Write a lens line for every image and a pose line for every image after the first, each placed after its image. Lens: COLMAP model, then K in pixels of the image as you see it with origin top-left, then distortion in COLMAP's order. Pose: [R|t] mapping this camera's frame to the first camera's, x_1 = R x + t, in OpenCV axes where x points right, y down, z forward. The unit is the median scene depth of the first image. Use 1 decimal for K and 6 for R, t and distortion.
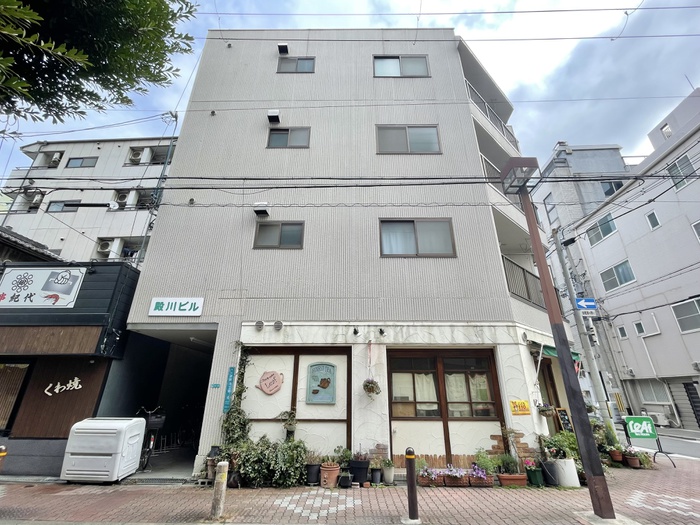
lens RADIAL K [[311.6, 0, 348.7], [0, 311.6, 263.6], [0, 0, 1]] dist [-0.009217, 0.004832]
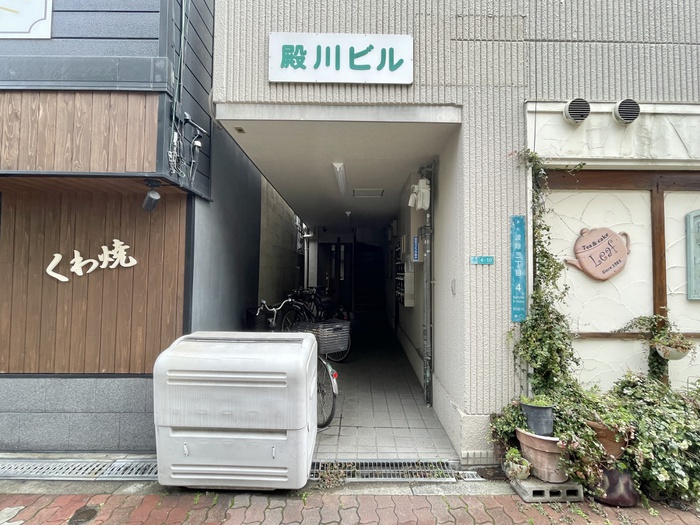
lens RADIAL K [[311.6, 0, 352.0], [0, 311.6, 259.4], [0, 0, 1]] dist [-0.009217, 0.004832]
pose [[0.999609, 0.005327, 0.027441, -0.579718], [-0.014707, 0.935050, 0.354212, 0.242351], [-0.023771, -0.354477, 0.934763, 0.603959]]
